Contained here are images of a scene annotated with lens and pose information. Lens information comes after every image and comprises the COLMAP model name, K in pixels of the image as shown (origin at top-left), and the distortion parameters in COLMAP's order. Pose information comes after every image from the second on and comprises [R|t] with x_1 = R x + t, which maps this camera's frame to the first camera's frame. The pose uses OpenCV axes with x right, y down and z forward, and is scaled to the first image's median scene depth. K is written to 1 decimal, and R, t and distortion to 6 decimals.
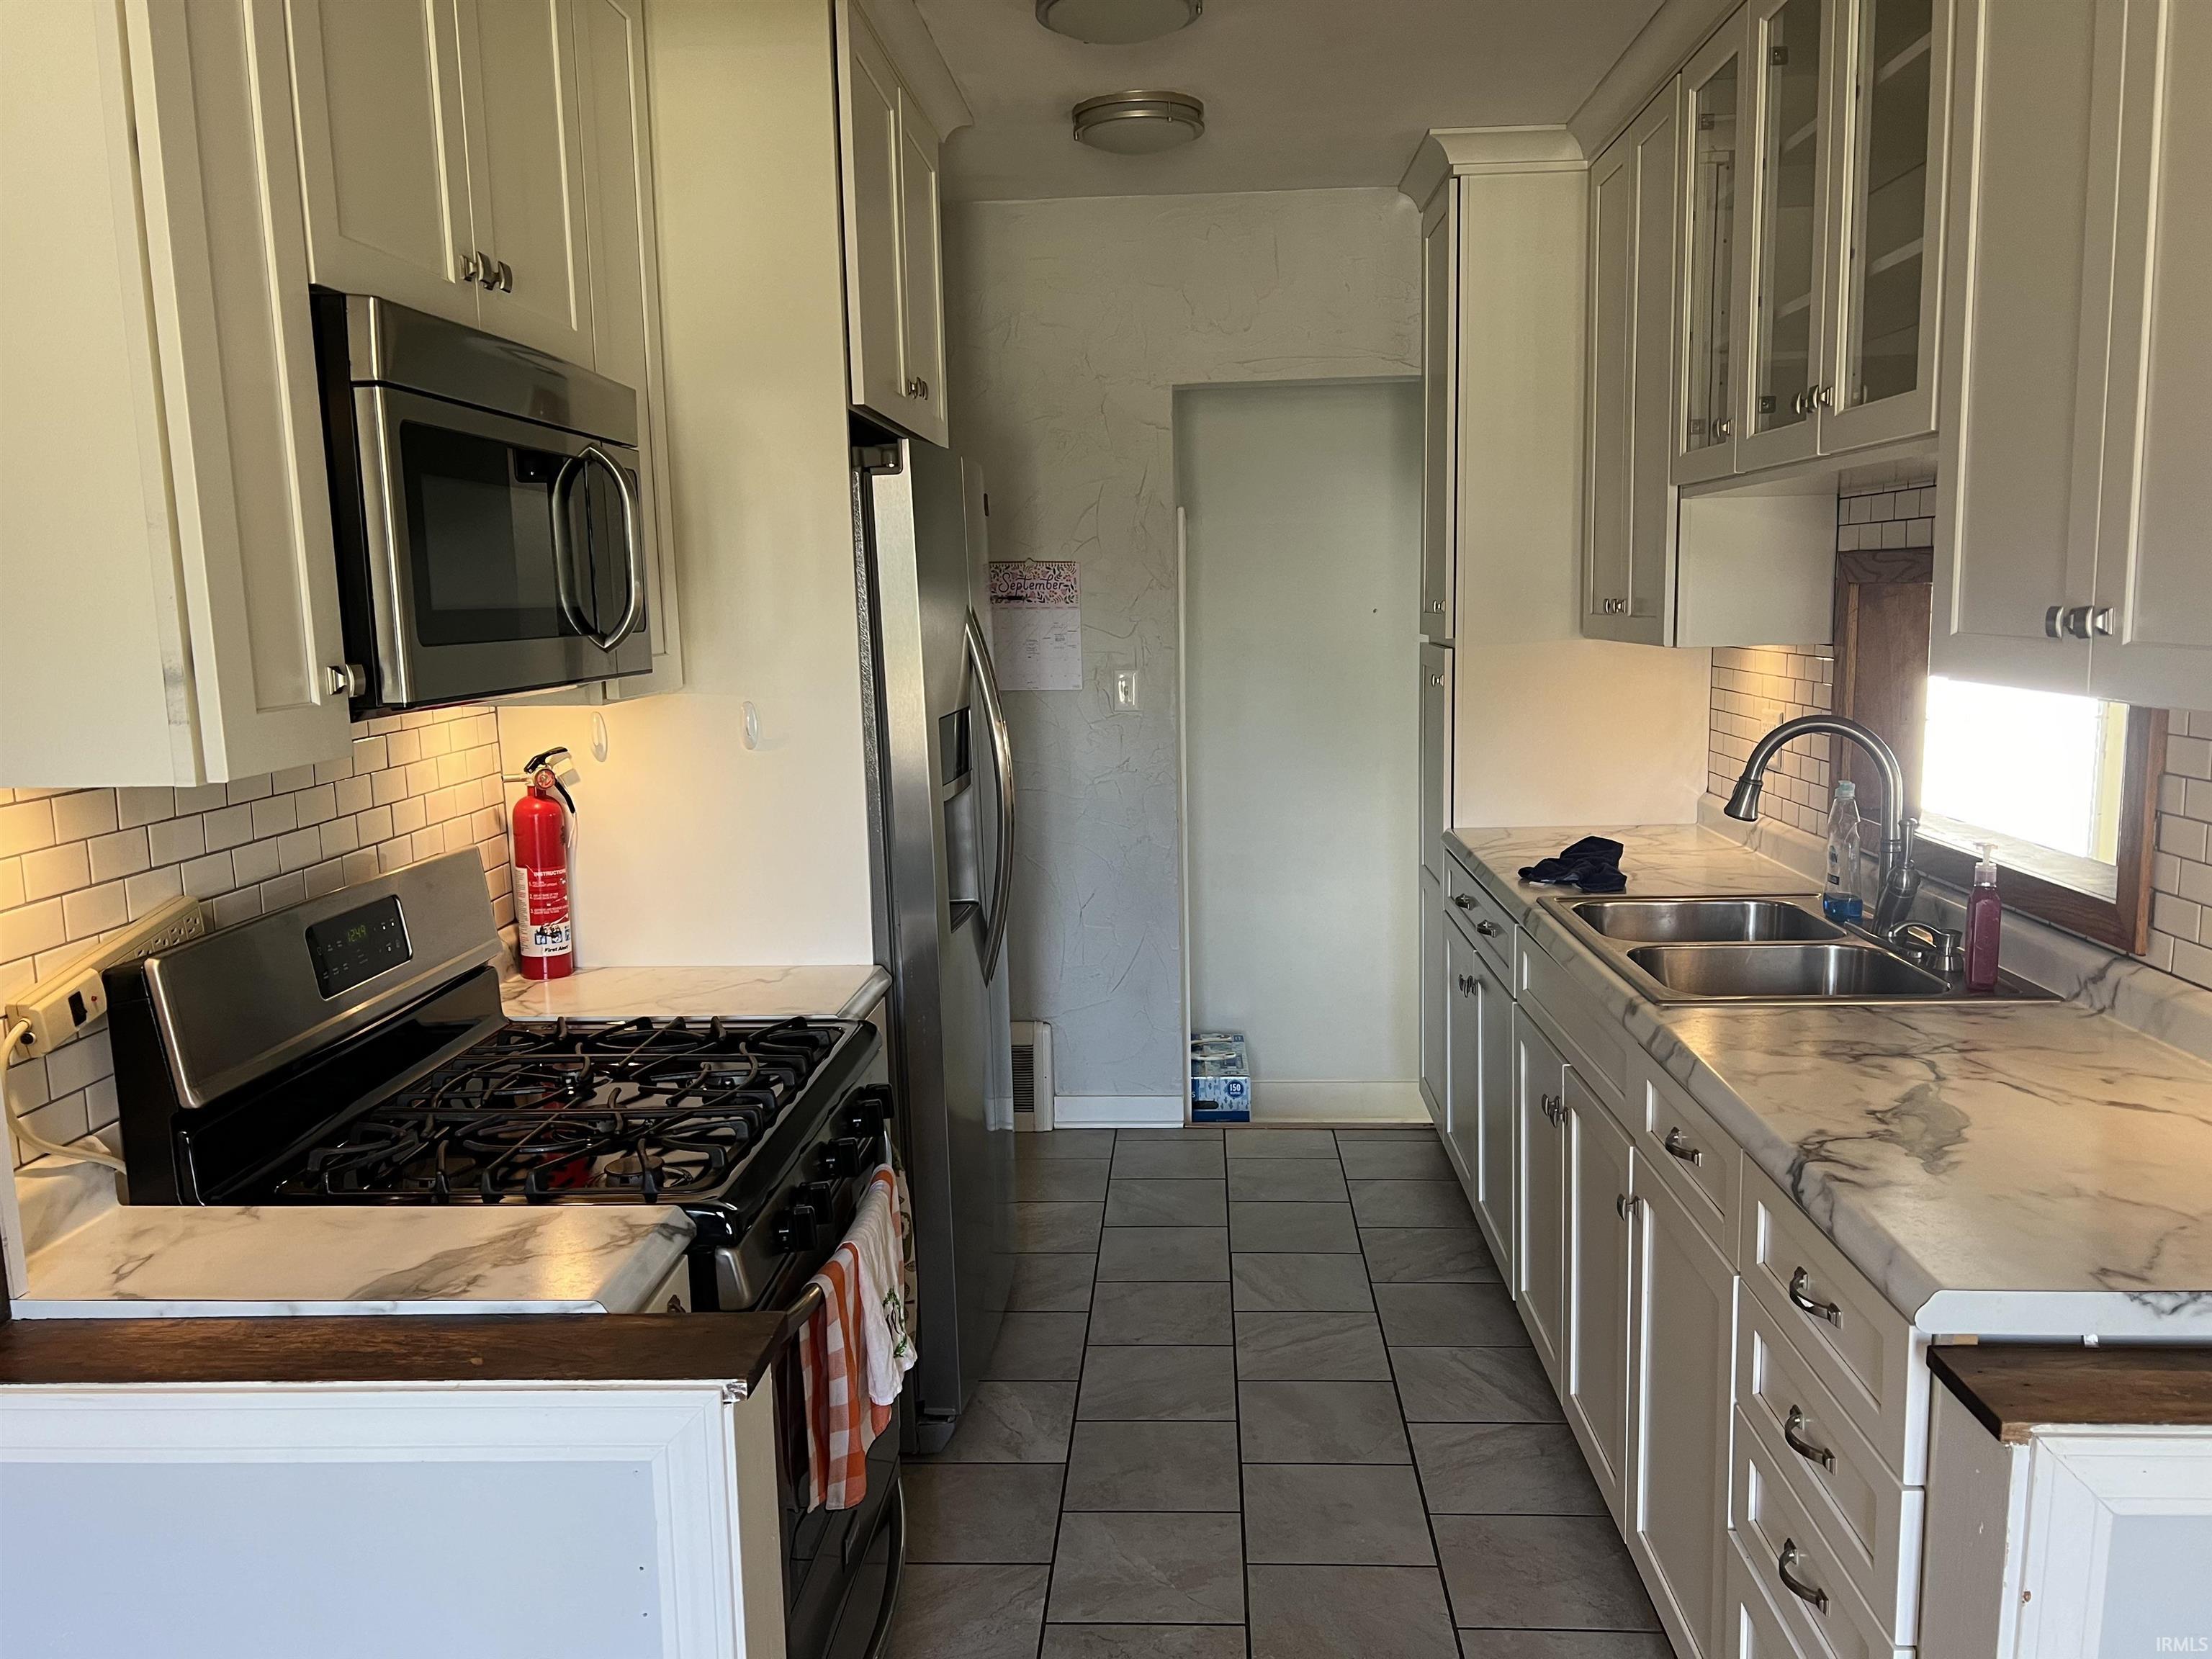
lens RADIAL K [[1667.0, 0, 1123.0], [0, 1667.0, 842.5], [0, 0, 1]] dist [0.073658, -0.071130]
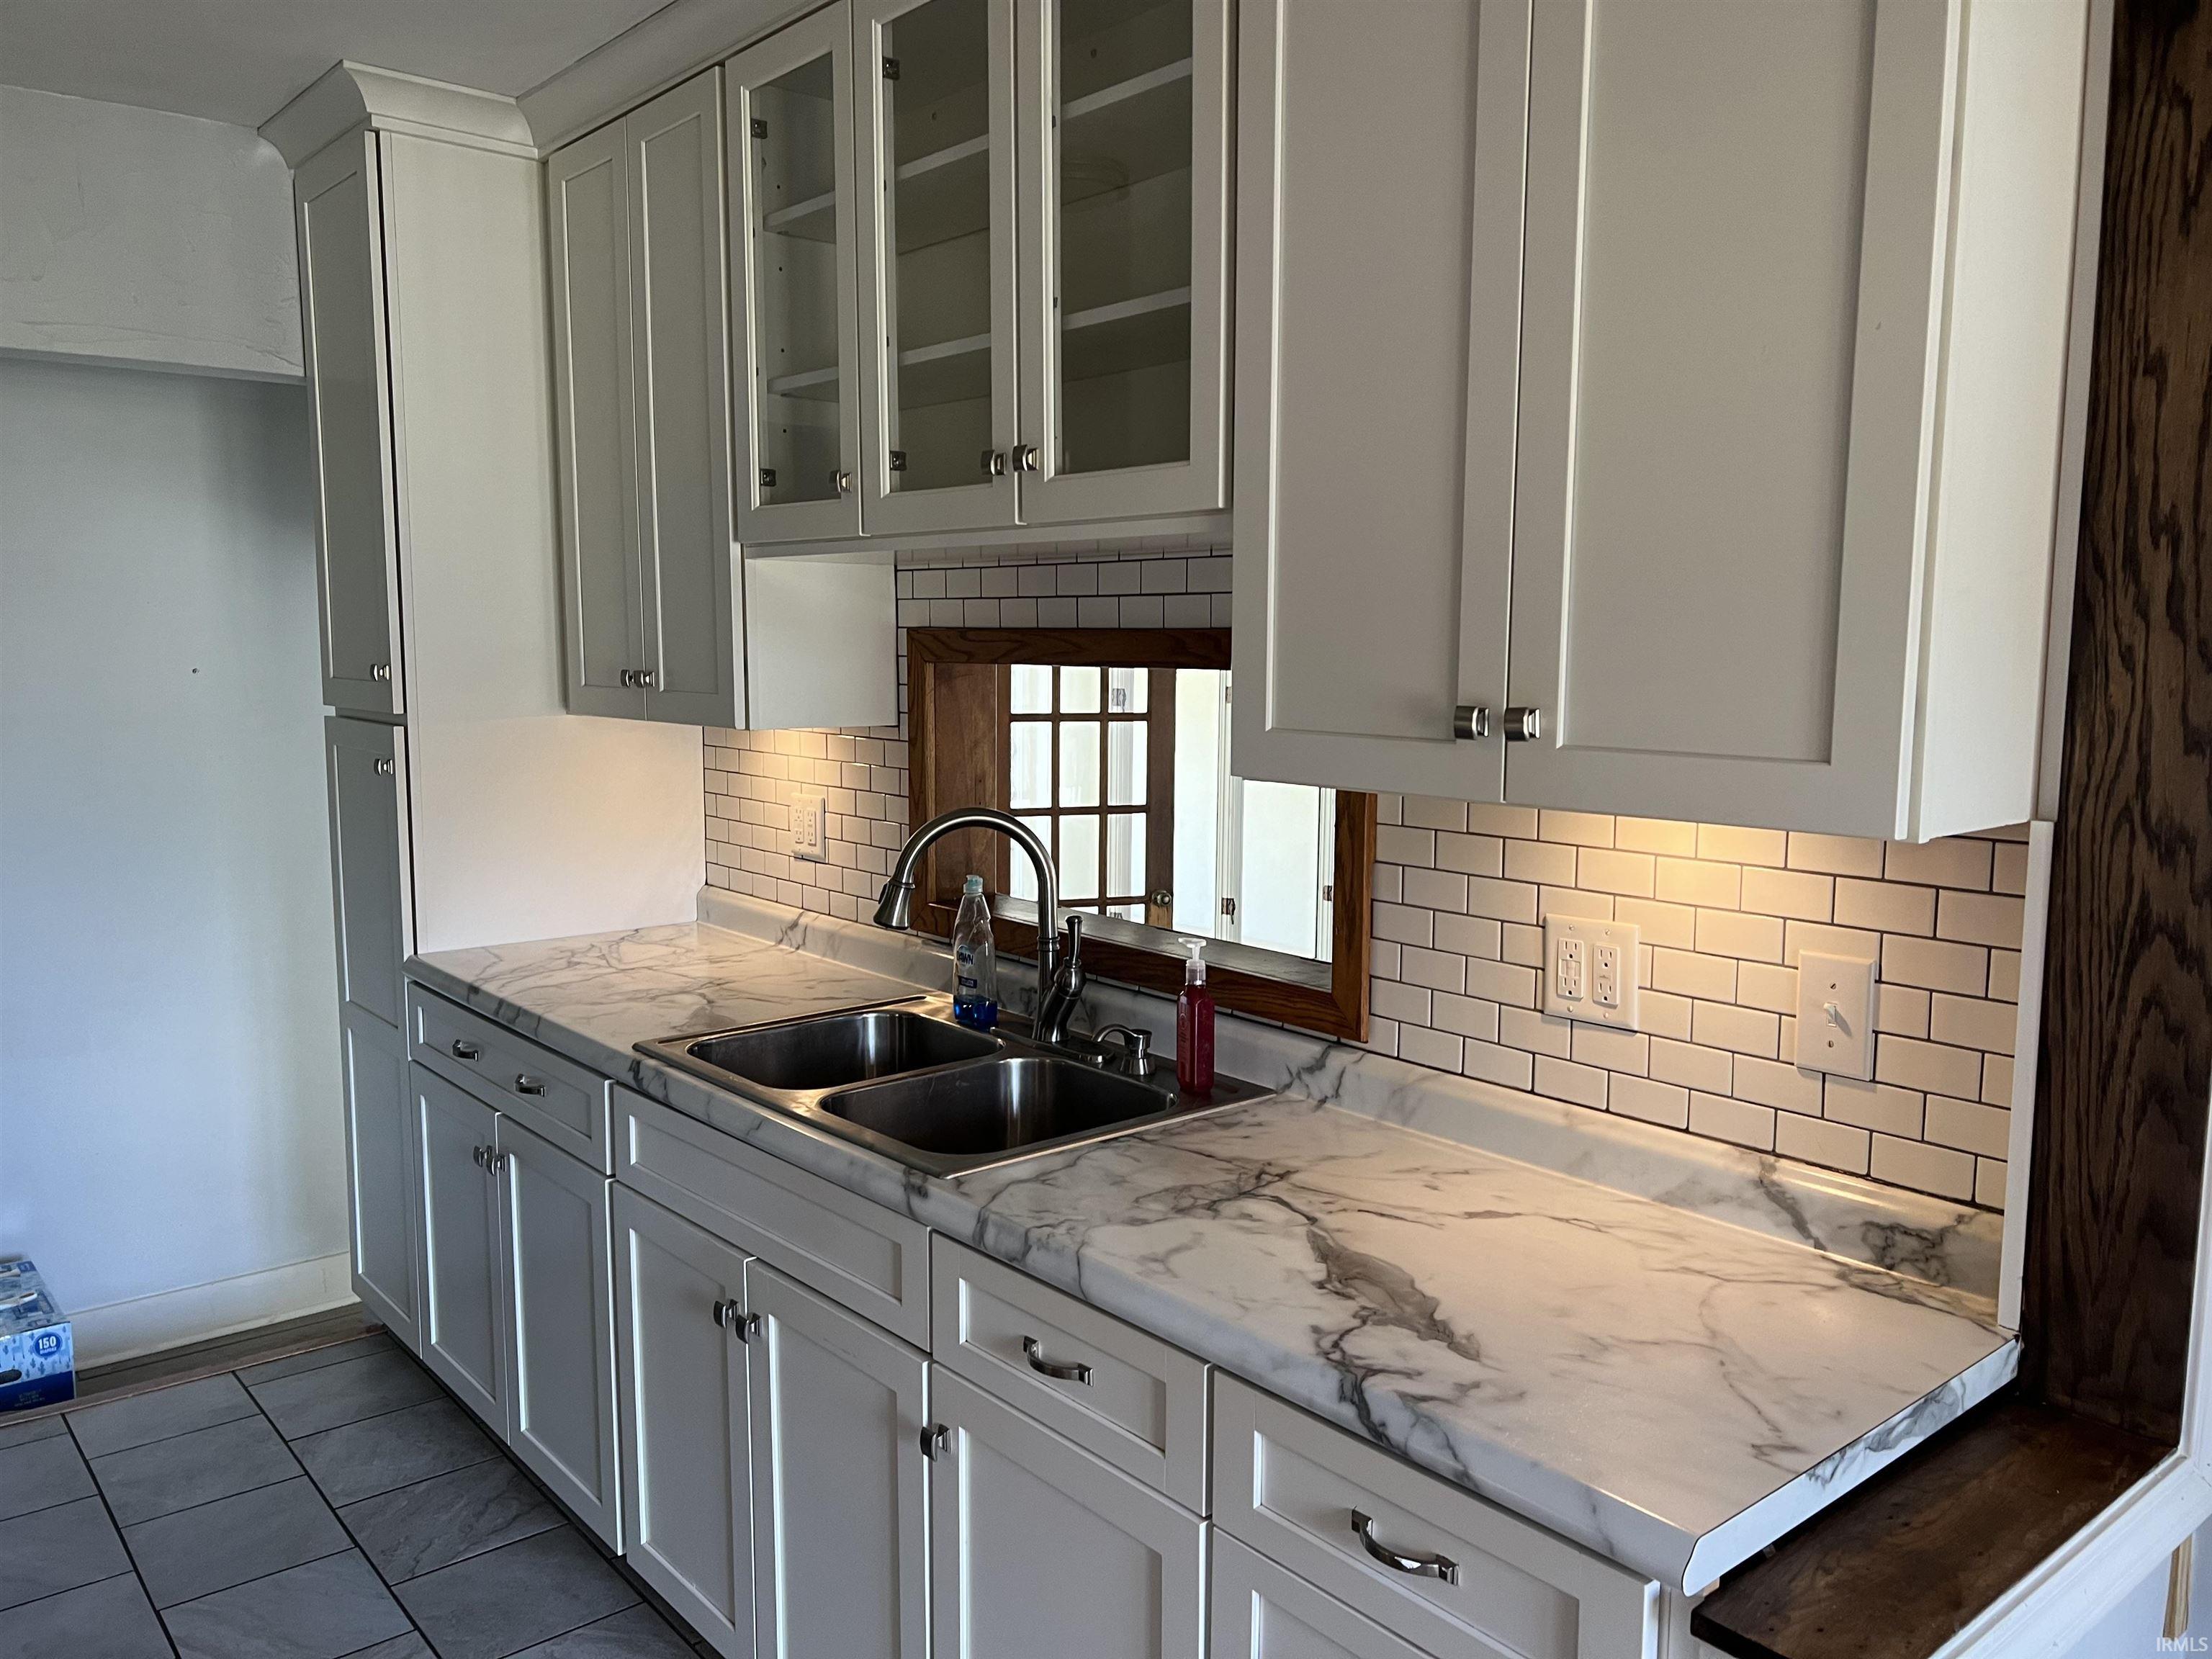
lens RADIAL K [[1667.0, 0, 1105.2], [0, 1667.0, 826.6], [0, 0, 1]] dist [0.073658, -0.071130]
pose [[0.737529, -0.053027, 0.673230, -0.143878], [0.080721, 0.996687, -0.009927, -0.052576], [-0.670473, 0.061665, 0.739366, 0.300051]]
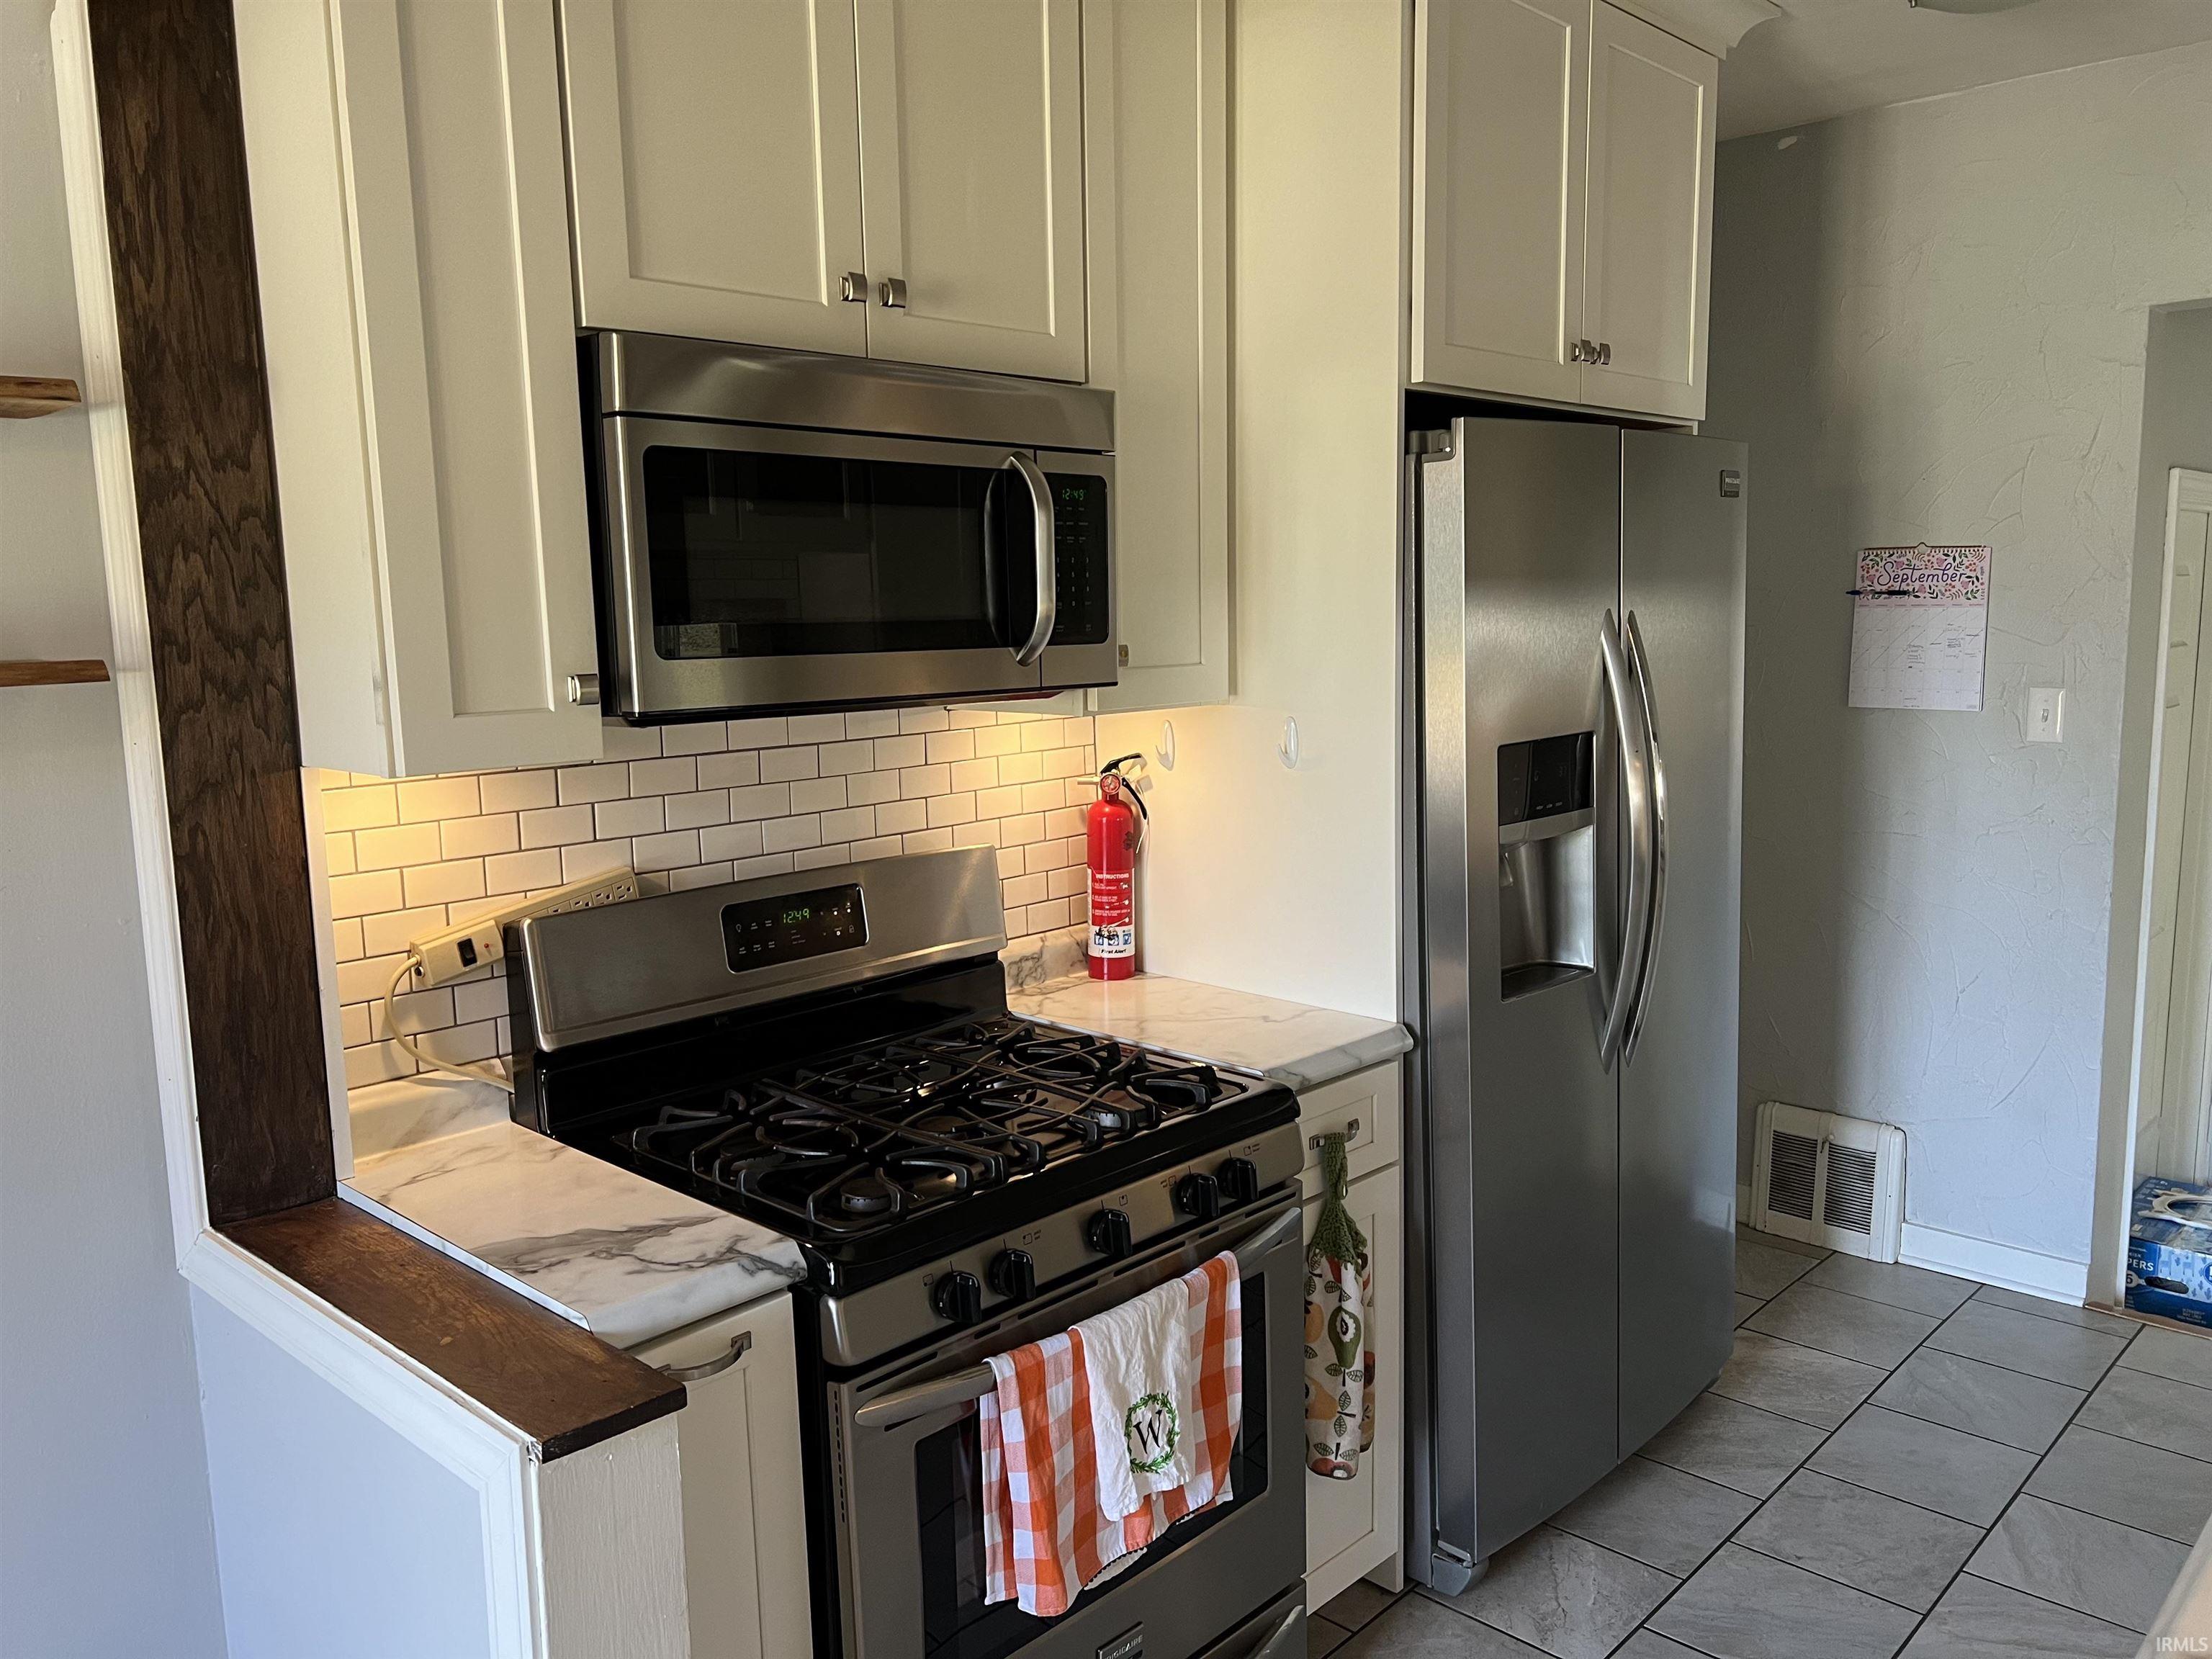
lens RADIAL K [[1667.0, 0, 1101.8], [0, 1667.0, 833.3], [0, 0, 1]] dist [0.073658, -0.071130]
pose [[0.755556, 0.095517, -0.648084, 0.308464], [-0.093297, 0.994918, 0.037866, -0.046201], [0.648407, 0.031855, 0.760627, 0.241283]]
